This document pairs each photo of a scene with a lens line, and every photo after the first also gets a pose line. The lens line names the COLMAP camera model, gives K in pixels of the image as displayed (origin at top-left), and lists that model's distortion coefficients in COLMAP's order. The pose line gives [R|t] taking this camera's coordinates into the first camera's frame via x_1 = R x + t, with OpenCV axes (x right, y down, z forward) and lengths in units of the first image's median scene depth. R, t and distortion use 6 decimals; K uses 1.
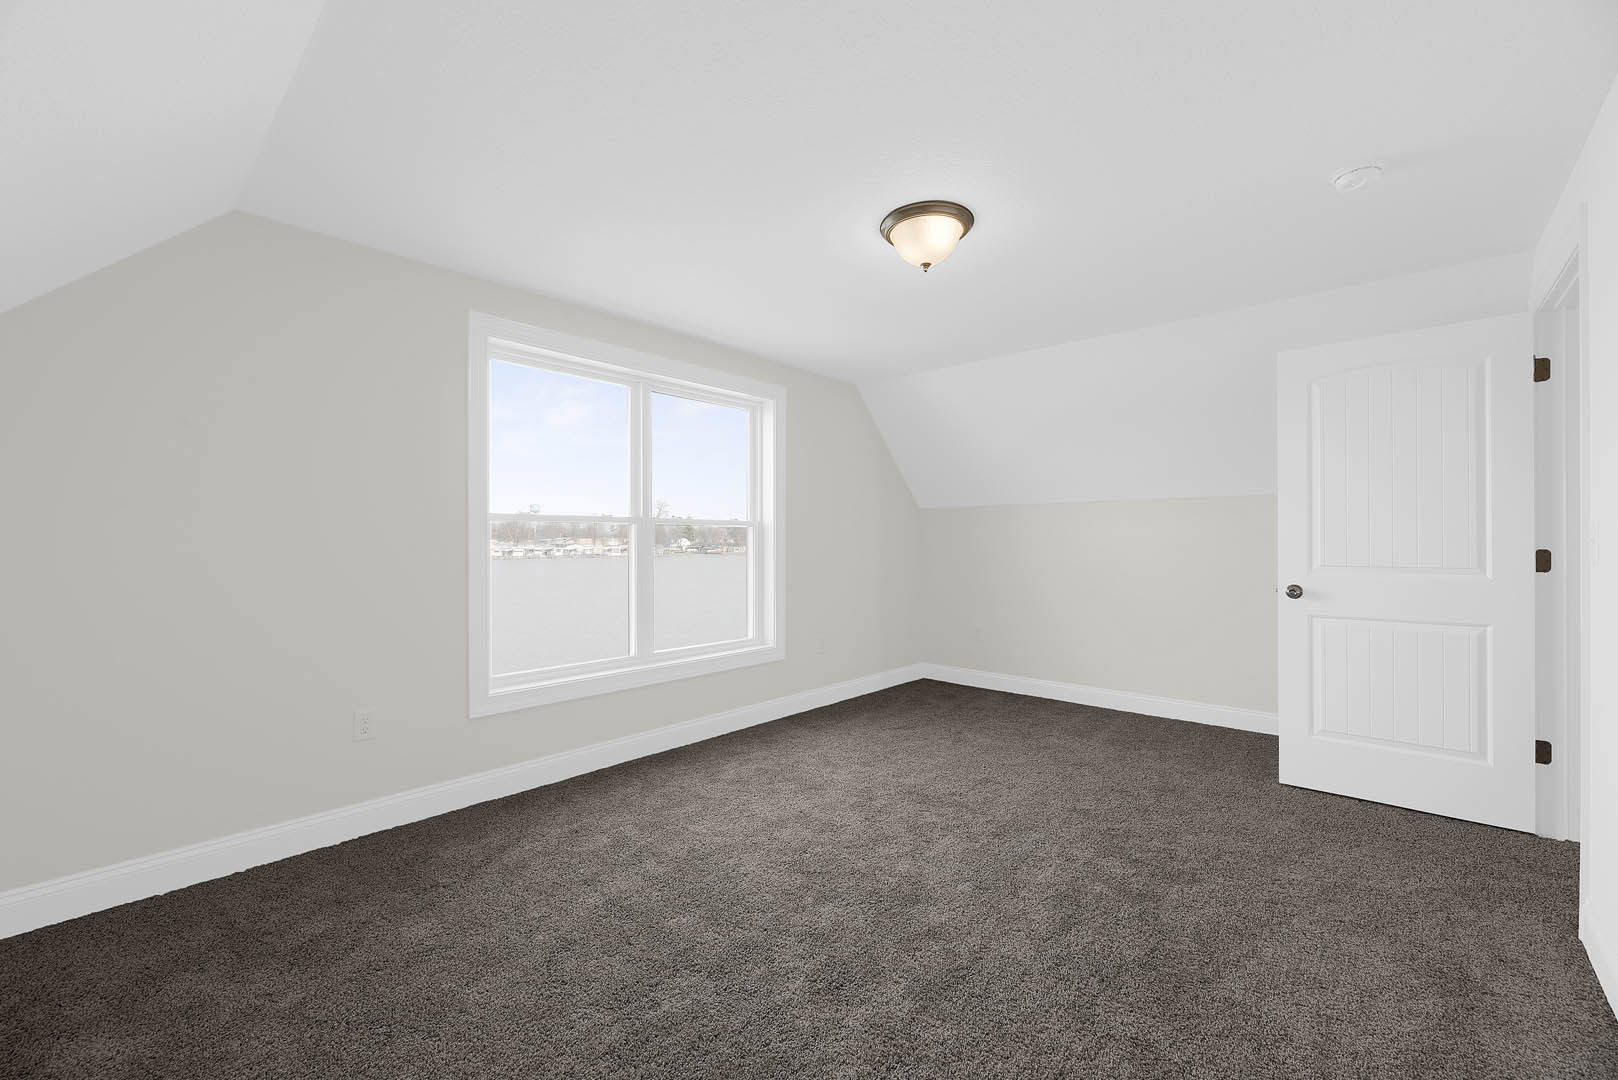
lens RADIAL K [[653.4, 0, 803.6], [0, 653.4, 547.1], [0, 0, 1]] dist [-0.010813, -0.000091]
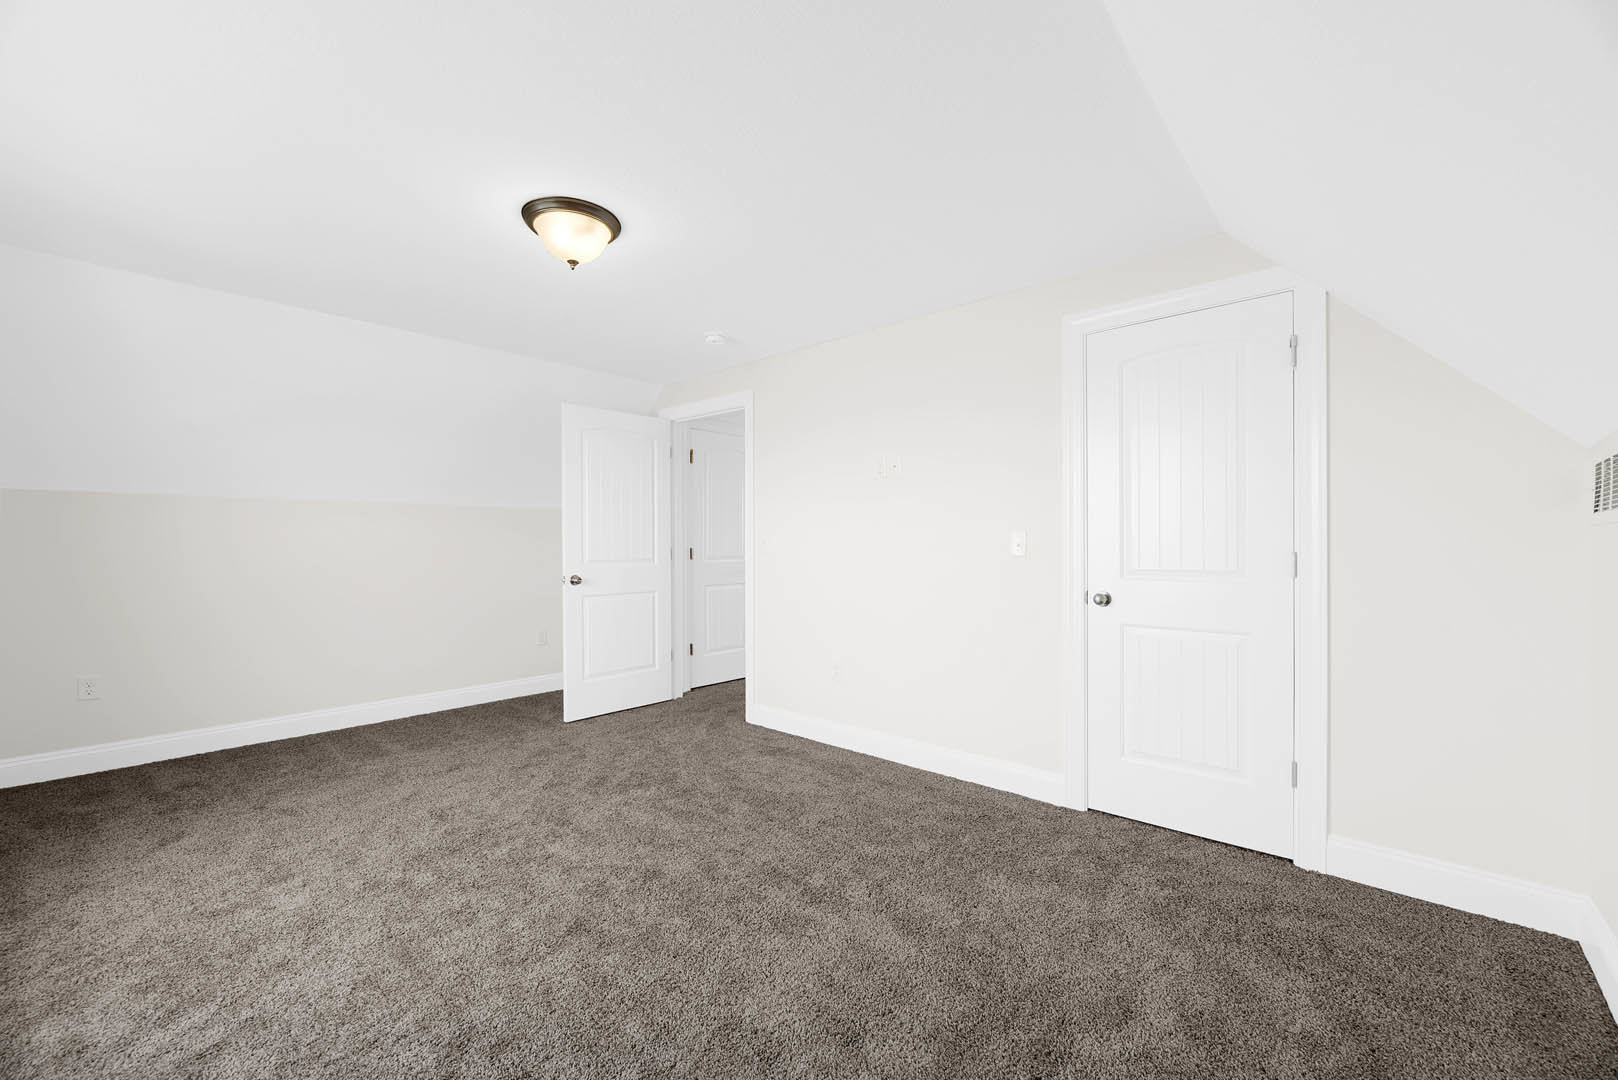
lens RADIAL K [[658.6, 0, 801.6], [0, 658.6, 537.3], [0, 0, 1]] dist [-0.002403, 0.000008]
pose [[-0.001186, 0.004039, 0.999991, -0.659398], [0.007152, 0.999966, -0.004031, -0.015796], [-0.999974, 0.007147, -0.001215, 0.515330]]
